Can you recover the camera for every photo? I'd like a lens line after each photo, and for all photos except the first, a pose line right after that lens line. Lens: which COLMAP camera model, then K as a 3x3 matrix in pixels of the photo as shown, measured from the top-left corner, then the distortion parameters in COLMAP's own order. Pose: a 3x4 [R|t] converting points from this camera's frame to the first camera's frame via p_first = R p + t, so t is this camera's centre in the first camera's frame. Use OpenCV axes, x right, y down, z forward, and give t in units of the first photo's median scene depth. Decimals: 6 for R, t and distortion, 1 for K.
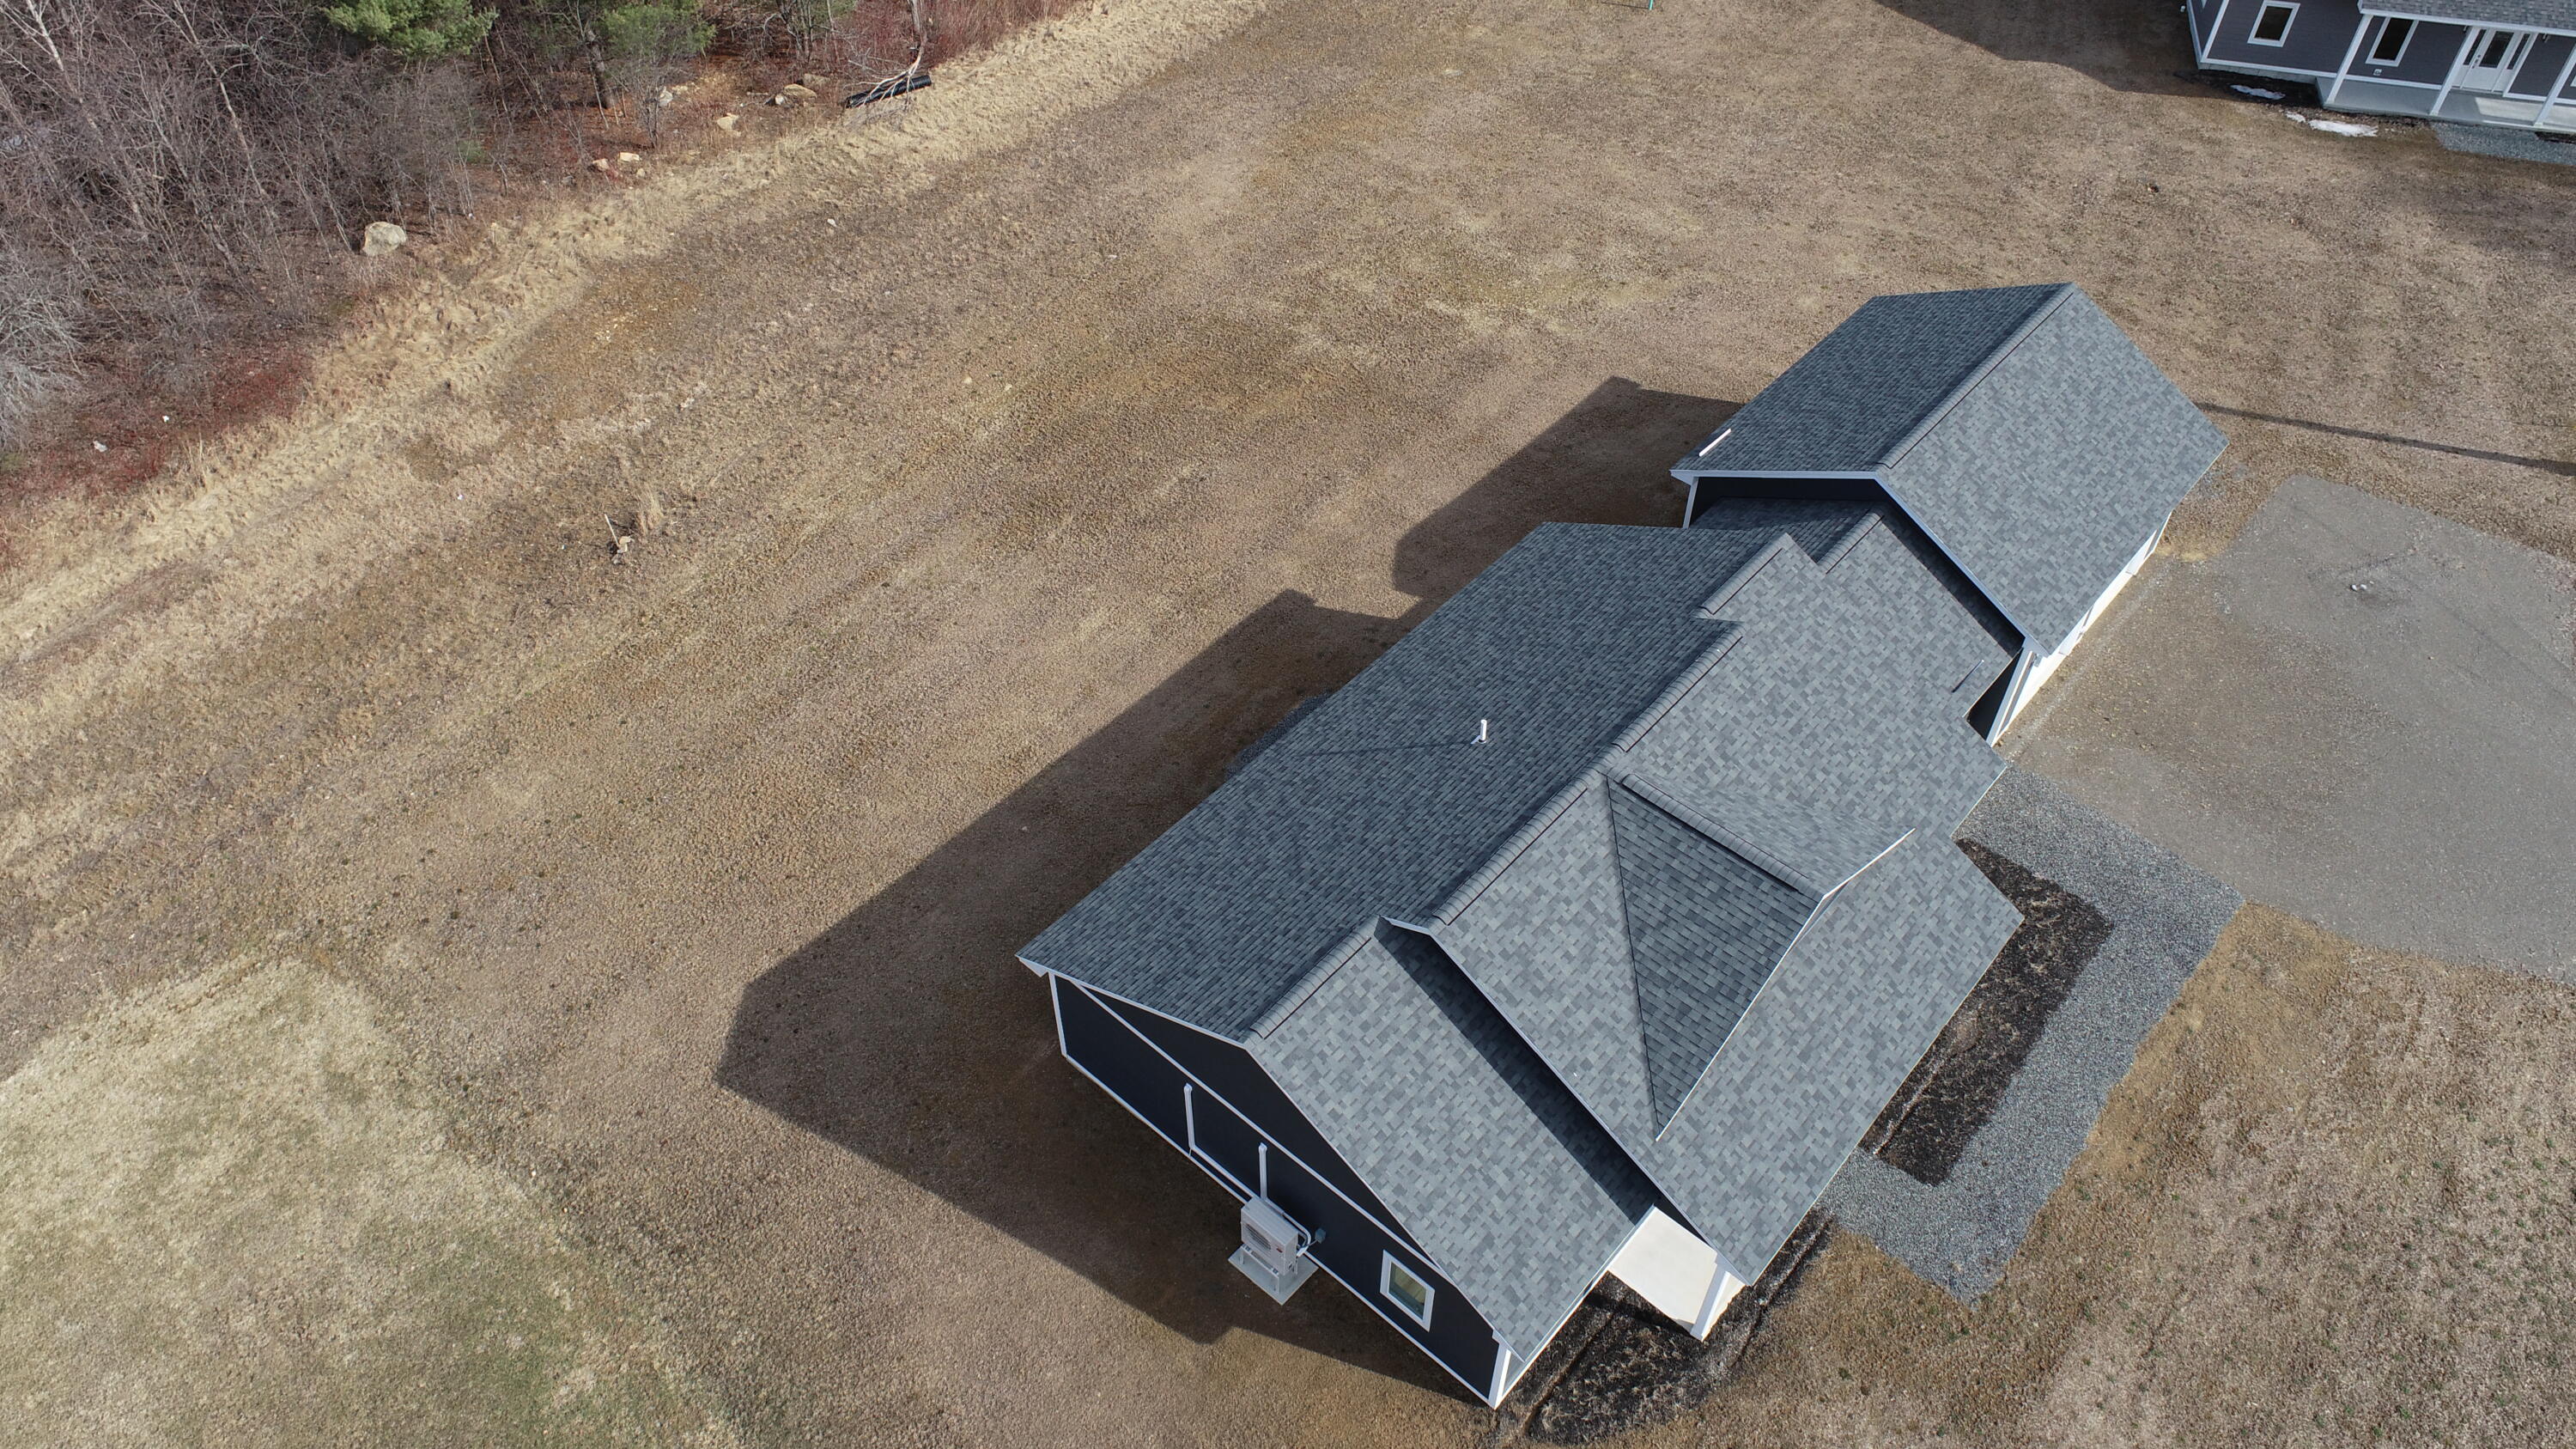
lens RADIAL K [[1741.9, 0, 1285.2], [0, 1741.9, 717.0], [0, 0, 1]] dist [-0.015084, 0.007875]
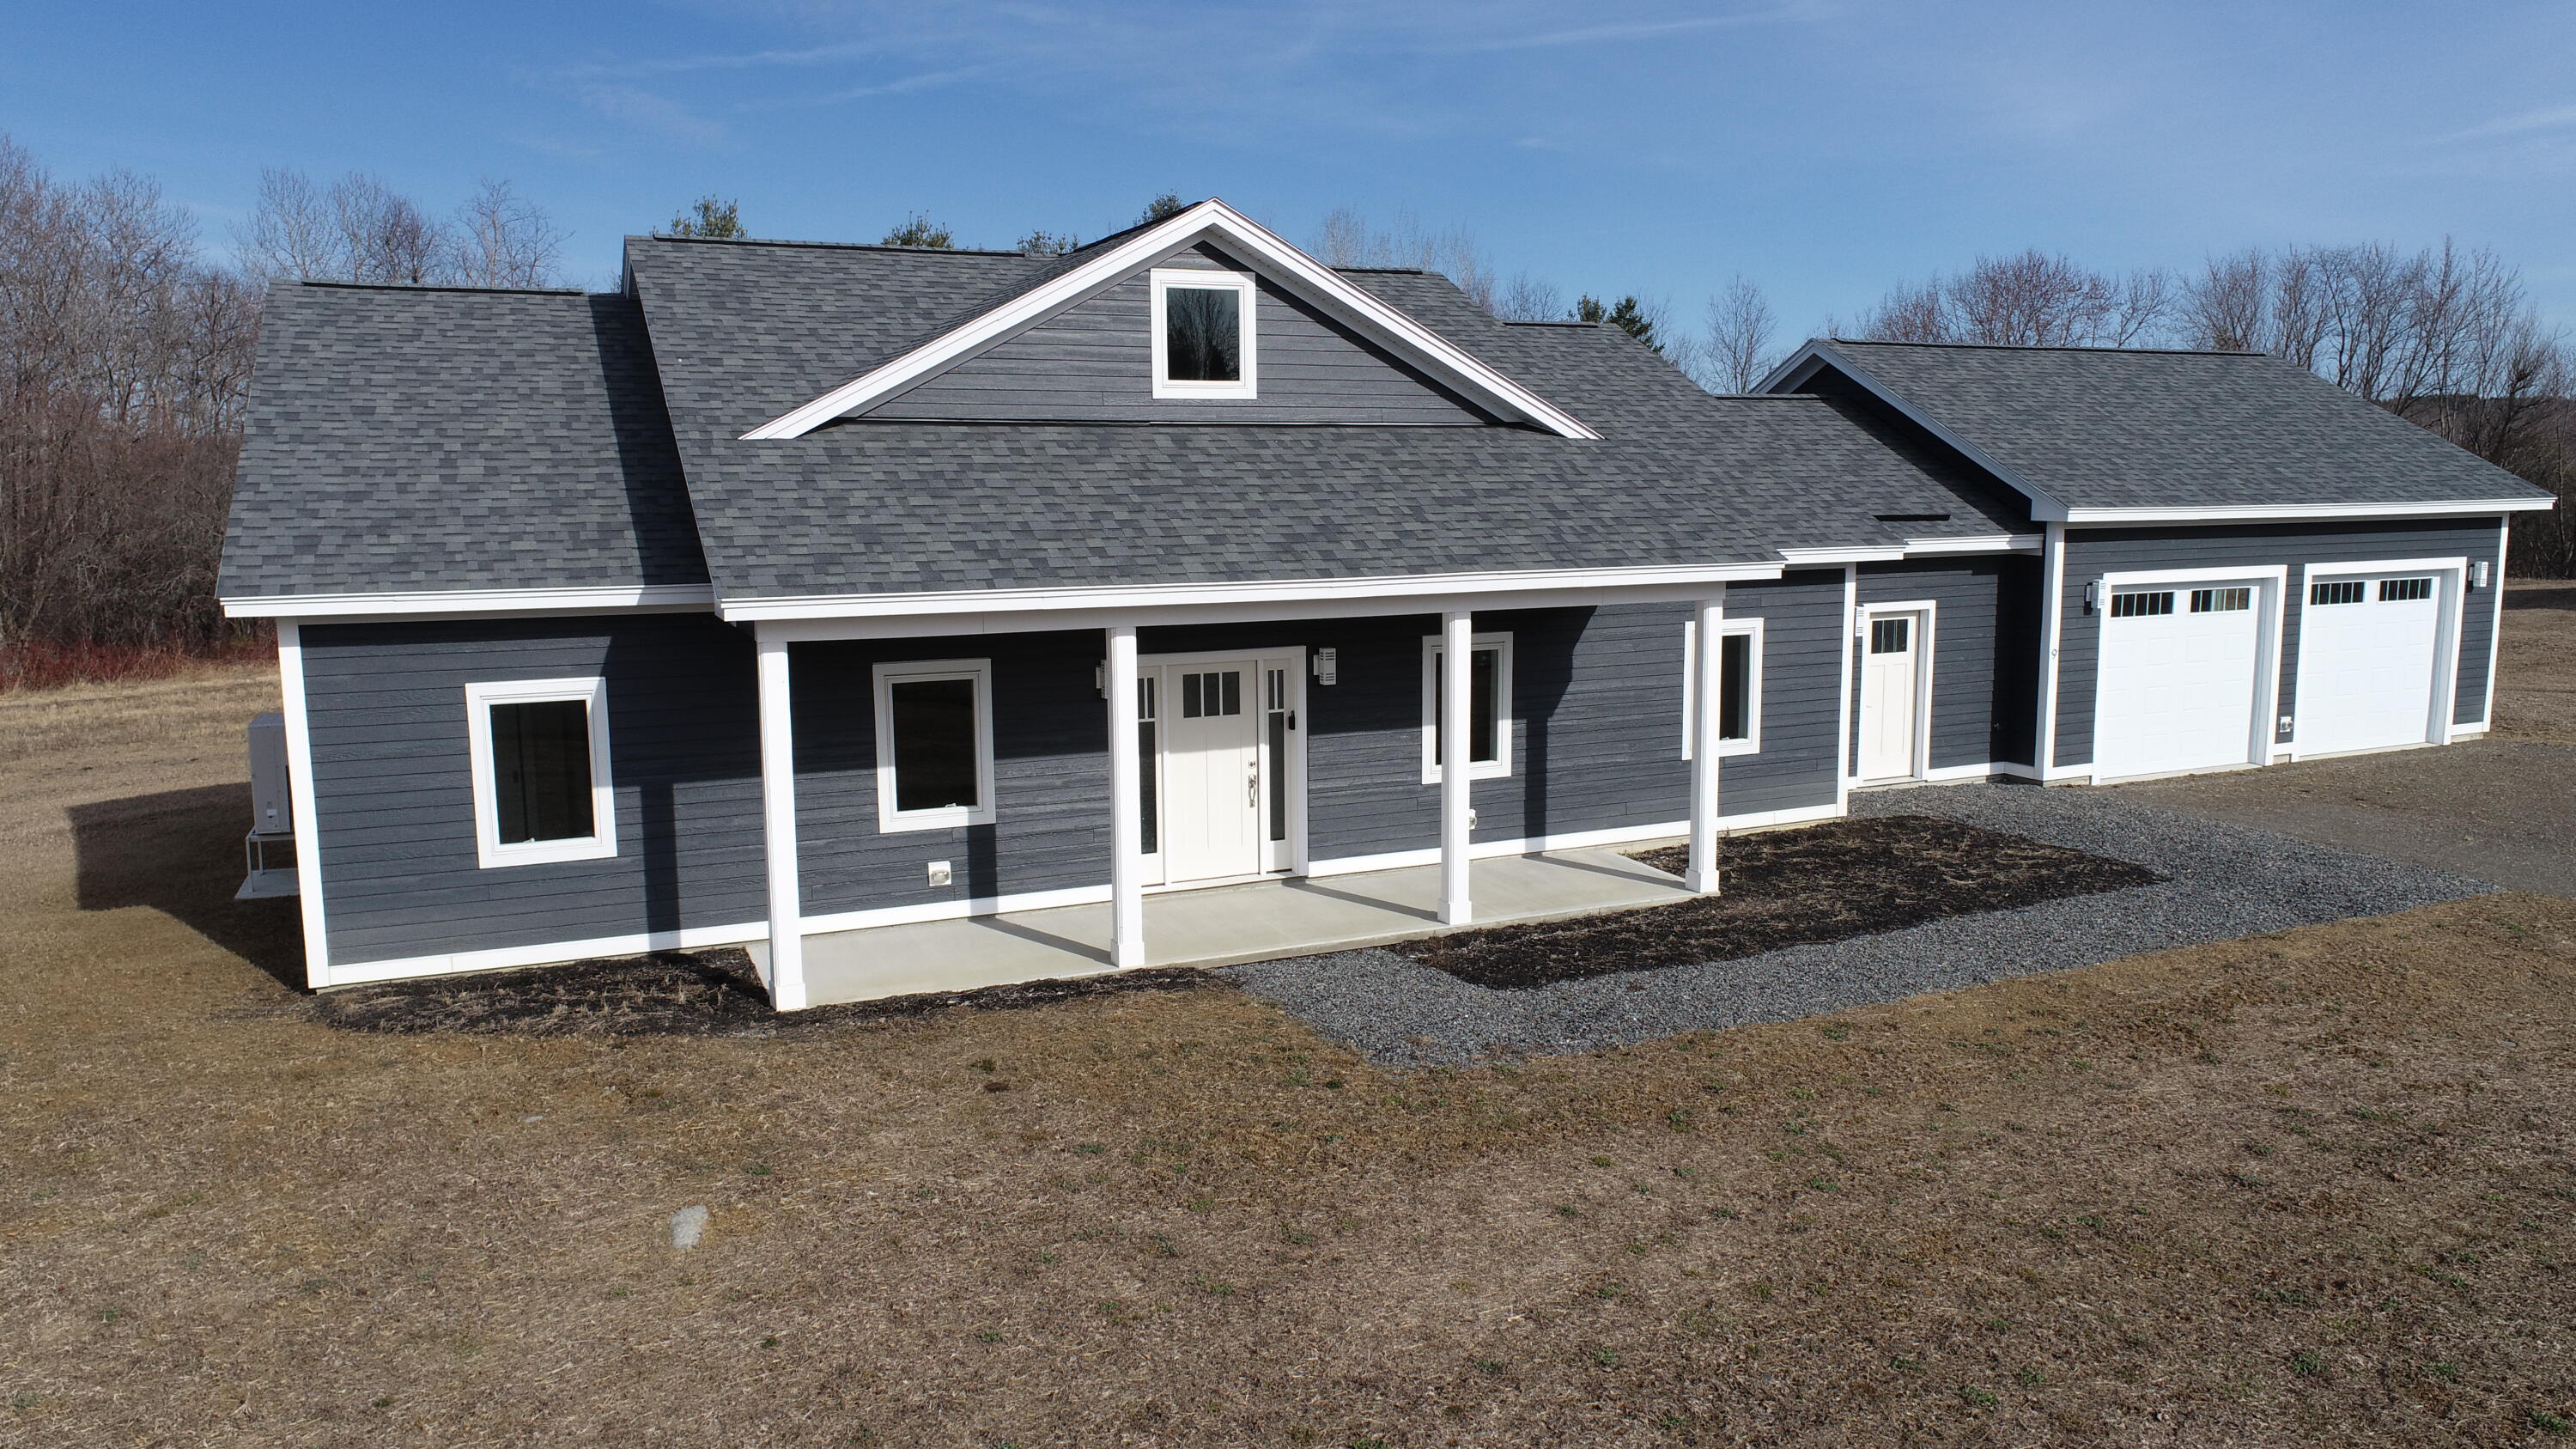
lens RADIAL K [[1741.9, 0, 1284.4], [0, 1741.9, 719.9], [0, 0, 1]] dist [-0.015084, 0.007875]
pose [[0.912580, 0.051800, -0.405604, 0.435960], [-0.290826, 0.779509, -0.554784, 0.414736], [0.287434, 0.624245, 0.726429, 0.539700]]
